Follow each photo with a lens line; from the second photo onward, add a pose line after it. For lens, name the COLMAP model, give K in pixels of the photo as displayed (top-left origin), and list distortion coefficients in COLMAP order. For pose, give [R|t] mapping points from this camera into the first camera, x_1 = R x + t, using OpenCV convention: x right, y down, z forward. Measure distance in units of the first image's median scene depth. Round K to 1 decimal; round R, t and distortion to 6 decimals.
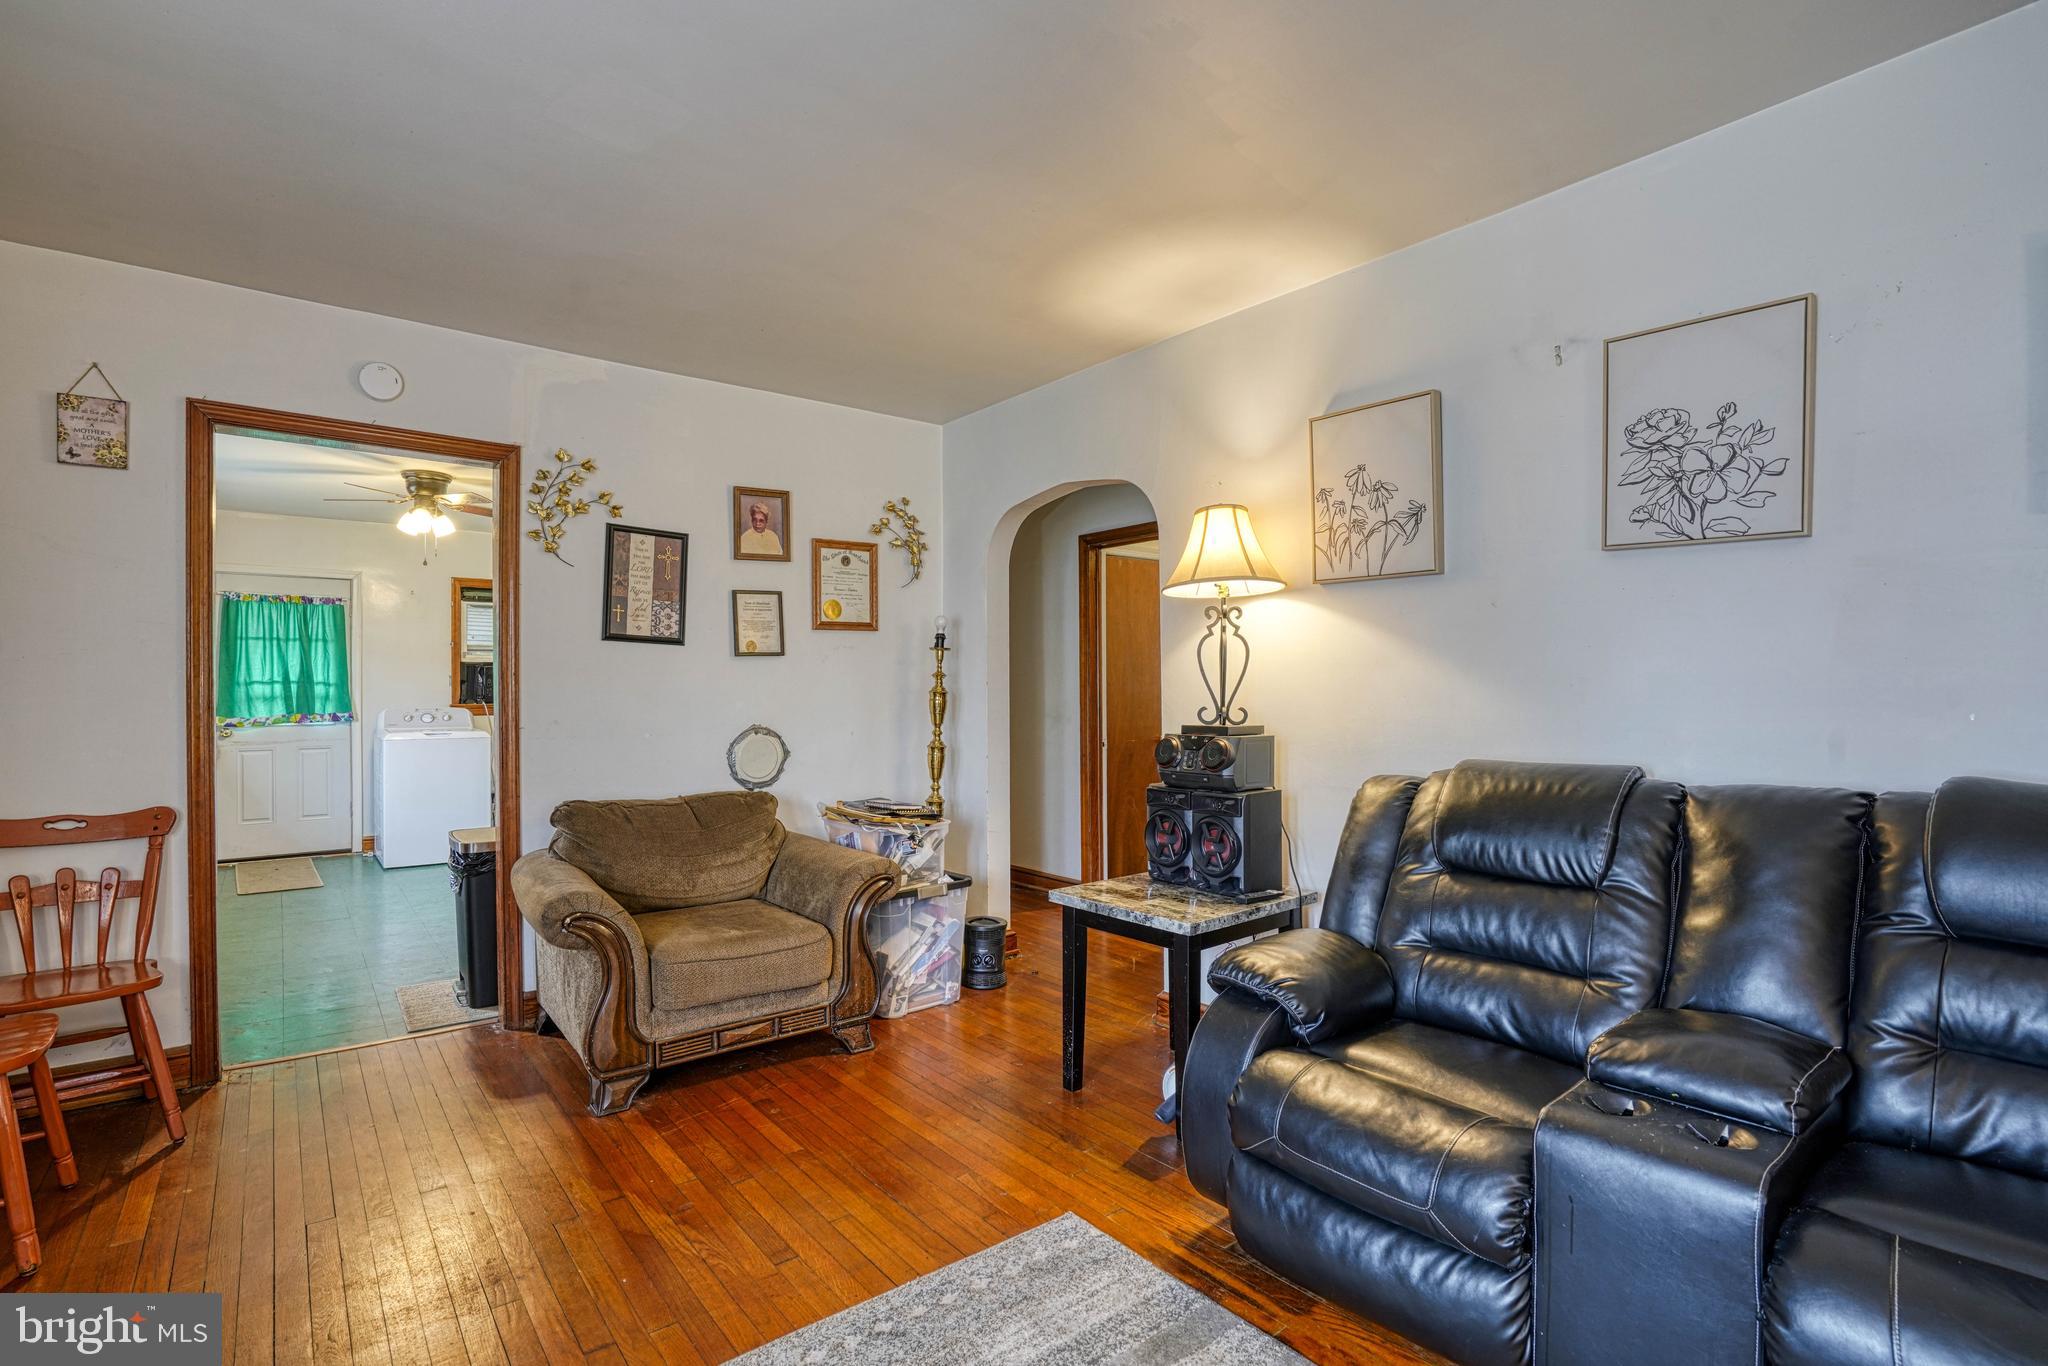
lens RADIAL K [[1007.1, 0, 1024.0], [0, 1007.1, 683.0], [0, 0, 1]] dist [-0.036860, 0.000229]
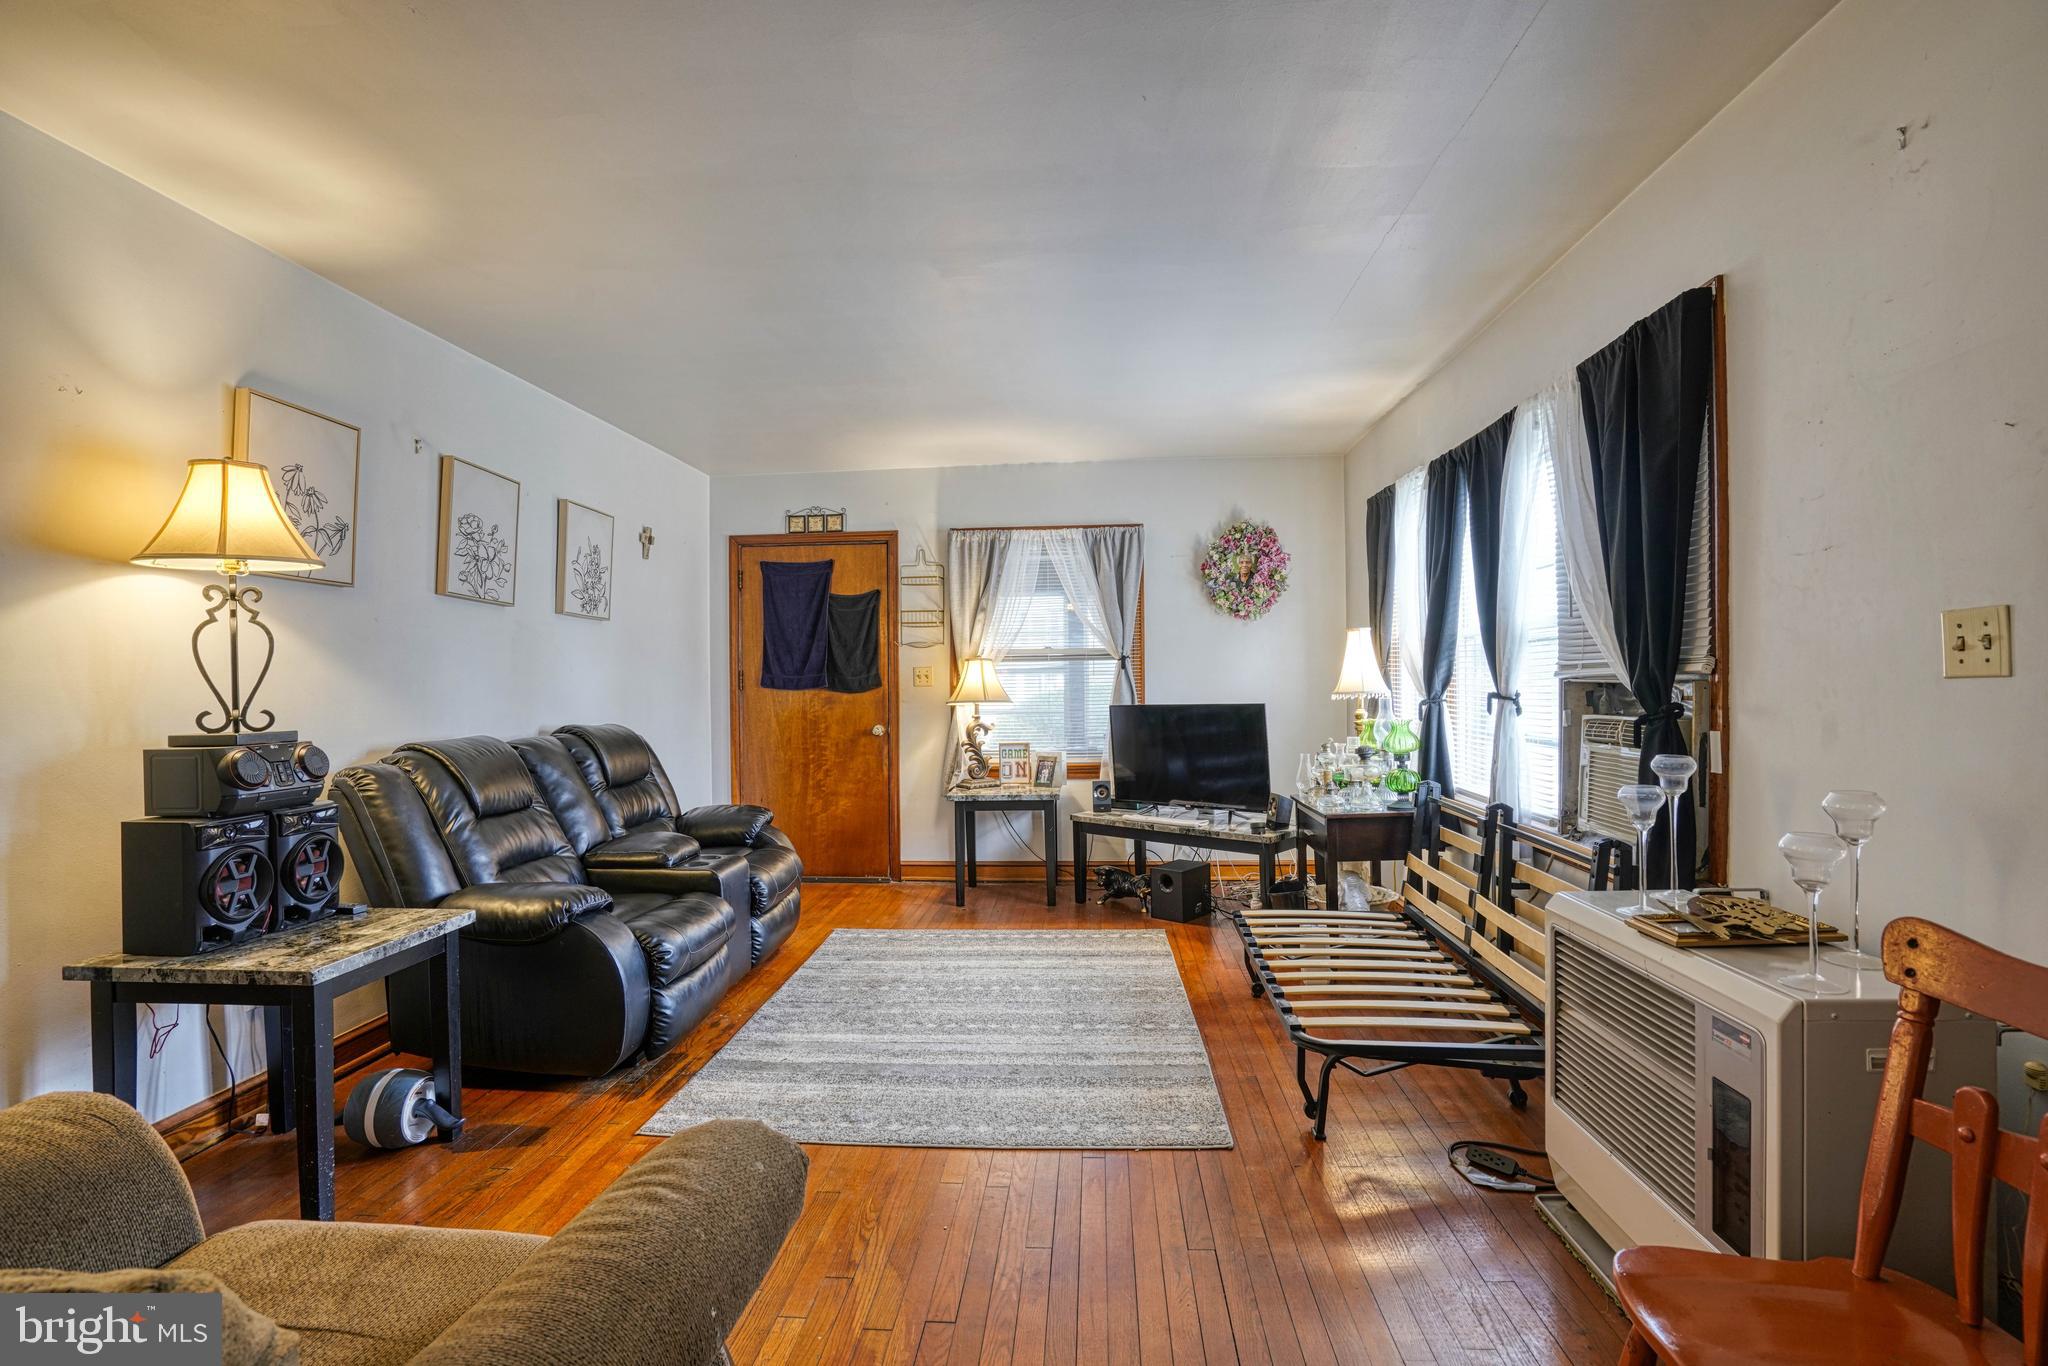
lens RADIAL K [[1007.1, 0, 1024.0], [0, 1007.1, 683.0], [0, 0, 1]] dist [-0.036860, 0.000229]
pose [[-0.744577, 0.015242, 0.667363, -0.865940], [0.012461, 0.999882, -0.008933, 0.018696], [-0.667421, 0.001664, -0.744679, 1.260750]]
